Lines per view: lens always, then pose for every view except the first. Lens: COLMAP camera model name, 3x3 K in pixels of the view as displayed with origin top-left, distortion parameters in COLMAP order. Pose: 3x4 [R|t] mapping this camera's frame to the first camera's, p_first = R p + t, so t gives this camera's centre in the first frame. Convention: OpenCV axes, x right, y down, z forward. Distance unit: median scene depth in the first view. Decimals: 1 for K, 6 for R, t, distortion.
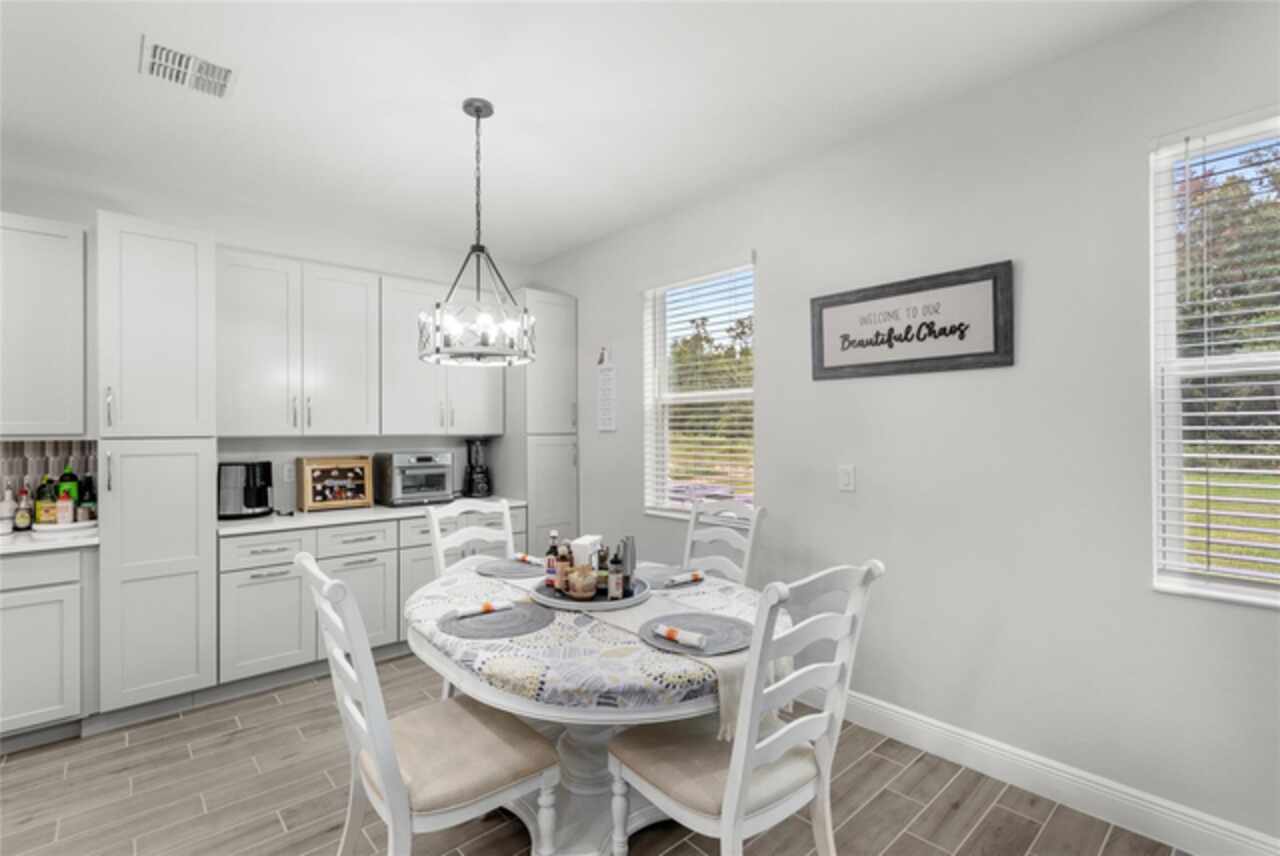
lens RADIAL K [[585.3, 0, 631.6], [0, 585.3, 423.3], [0, 0, 1]] dist [-0.002313, 0.000274]
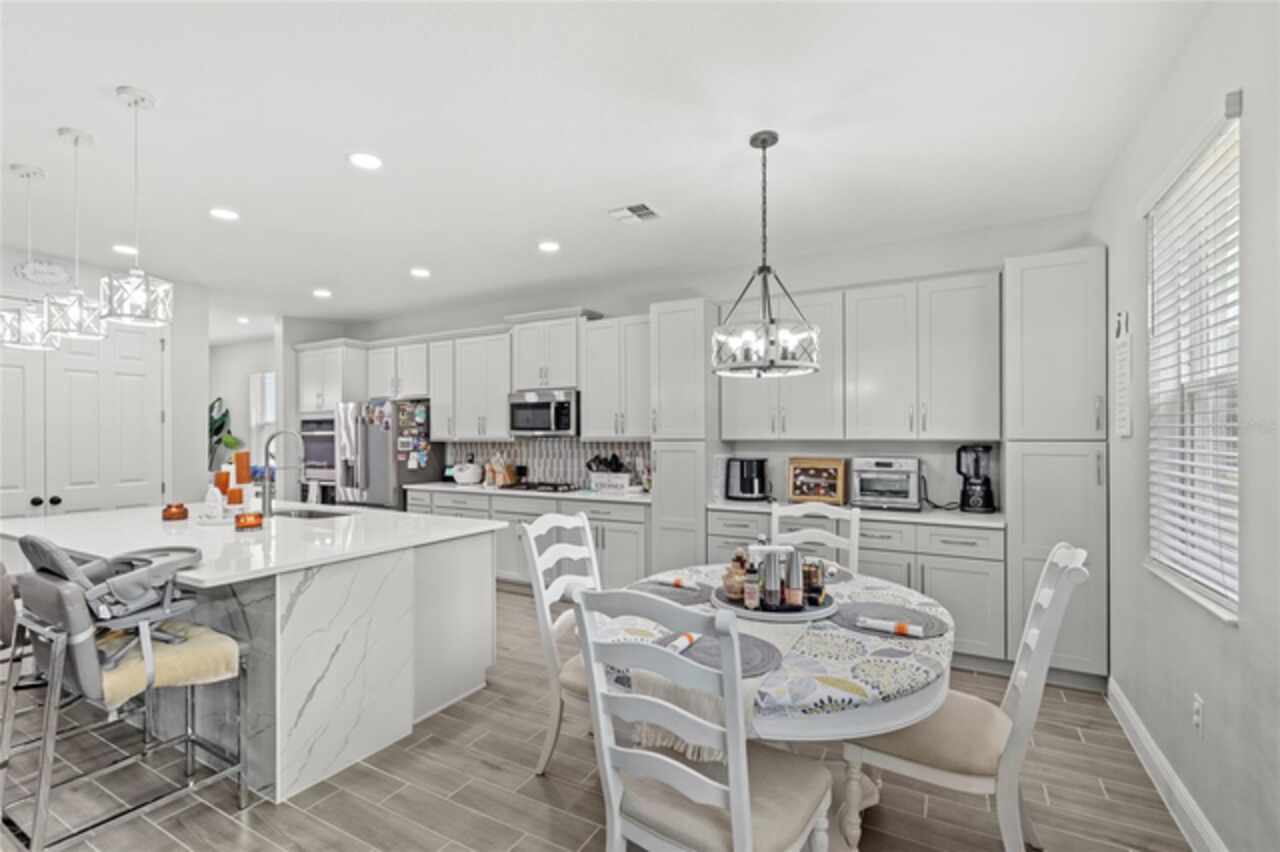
lens RADIAL K [[585.3, 0, 630.0], [0, 585.3, 435.9], [0, 0, 1]] dist [-0.002313, 0.000274]
pose [[0.334794, 0.003794, -0.942284, 0.467468], [0.011877, 0.999895, 0.008246, -0.000439], [0.942216, -0.013952, 0.334714, 0.272349]]
